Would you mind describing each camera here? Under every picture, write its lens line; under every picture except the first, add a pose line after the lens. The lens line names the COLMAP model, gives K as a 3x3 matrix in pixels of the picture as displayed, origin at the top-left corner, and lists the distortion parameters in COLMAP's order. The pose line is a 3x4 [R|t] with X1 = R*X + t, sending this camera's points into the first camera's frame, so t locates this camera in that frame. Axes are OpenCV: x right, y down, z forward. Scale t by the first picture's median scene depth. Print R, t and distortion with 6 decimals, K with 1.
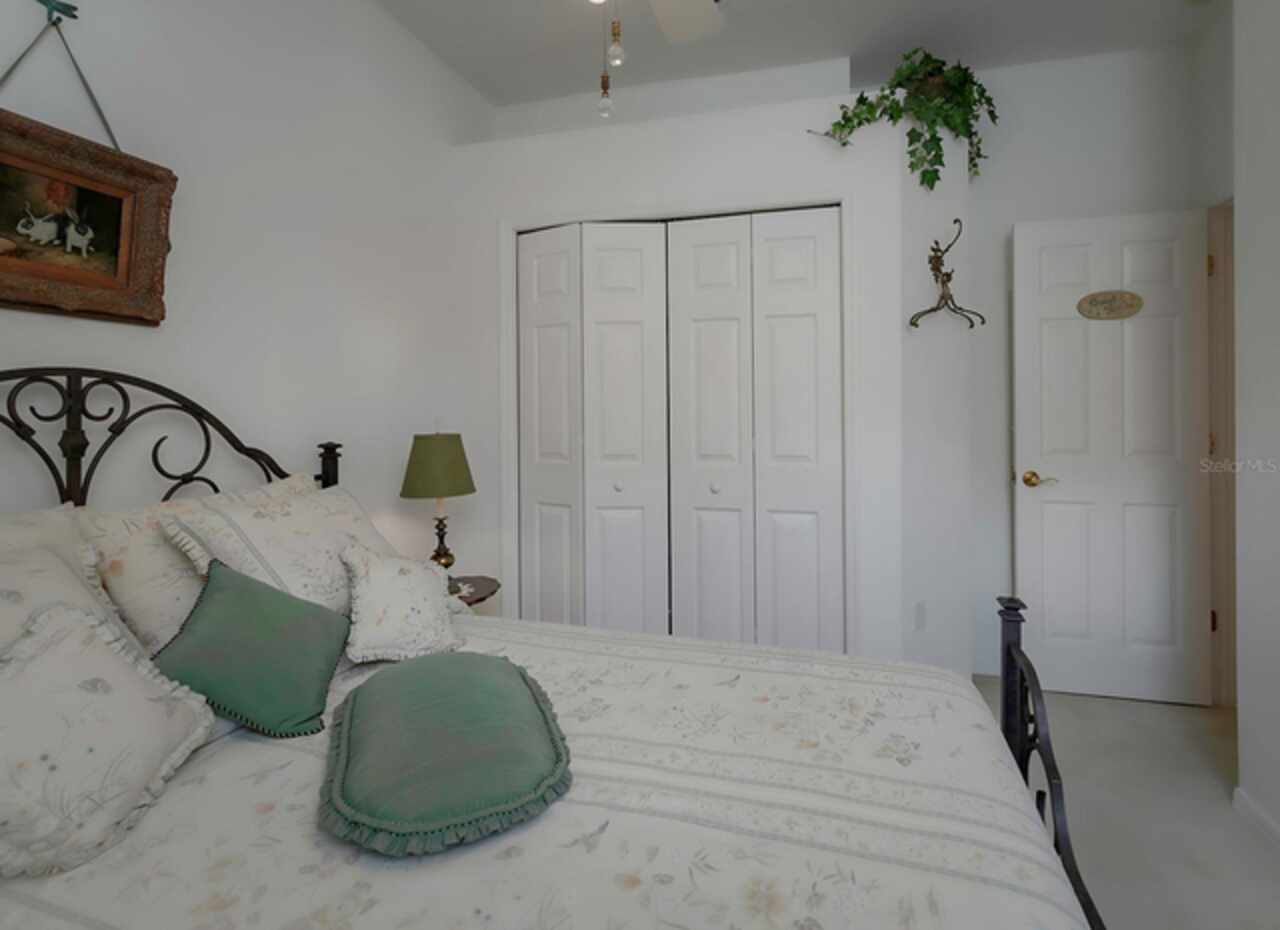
lens RADIAL K [[619.5, 0, 685.4], [0, 619.5, 435.4], [0, 0, 1]] dist [0.002749, 0.000073]
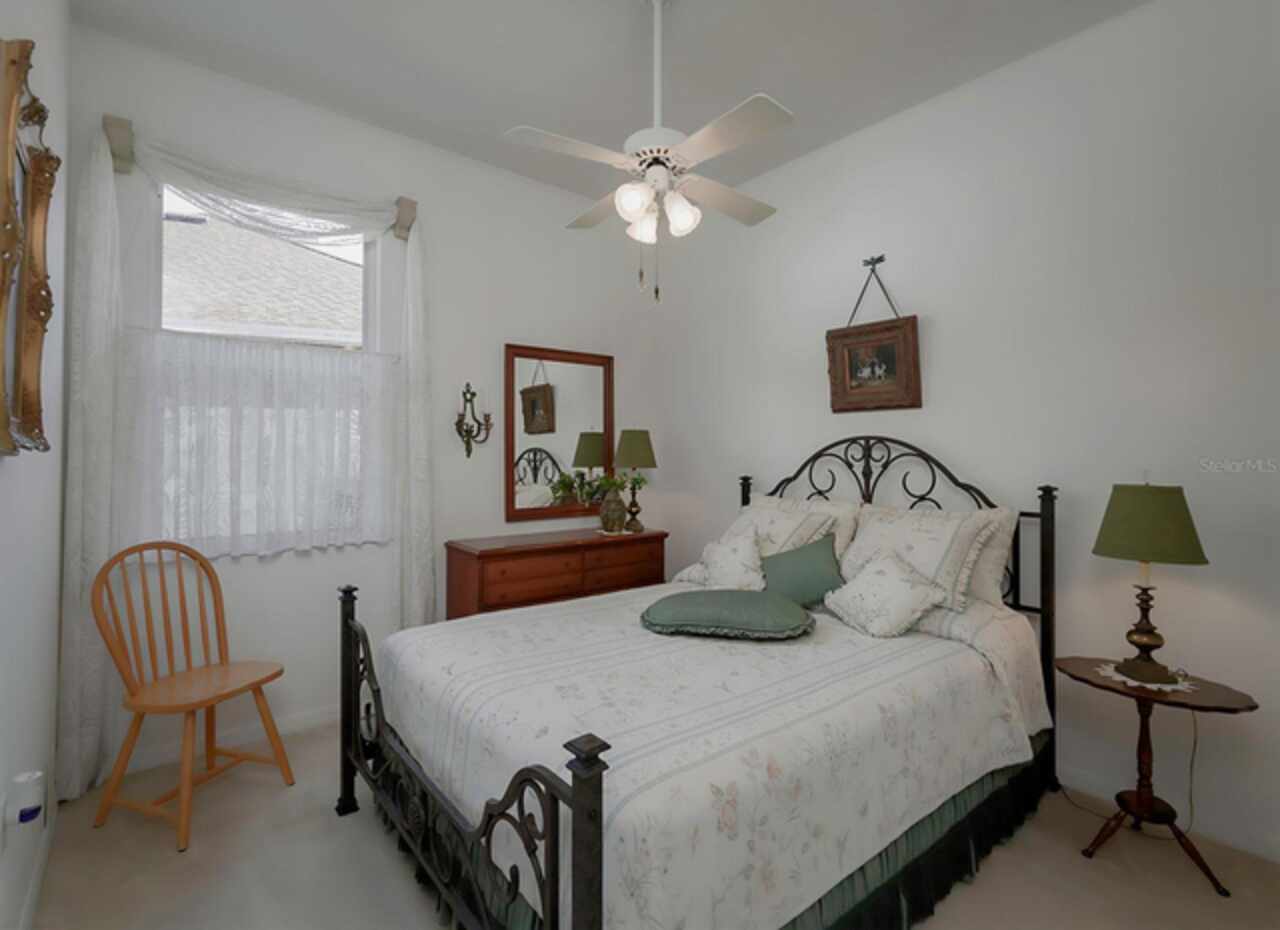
lens RADIAL K [[606.2, 0, 609.7], [0, 606.2, 455.9], [0, 0, 1]] dist [0.001191, 0.000218]
pose [[-0.610671, -0.008237, -0.791842, 1.083177], [-0.039310, 0.999028, 0.019923, -0.046096], [0.790908, 0.043294, -0.610401, 1.480048]]
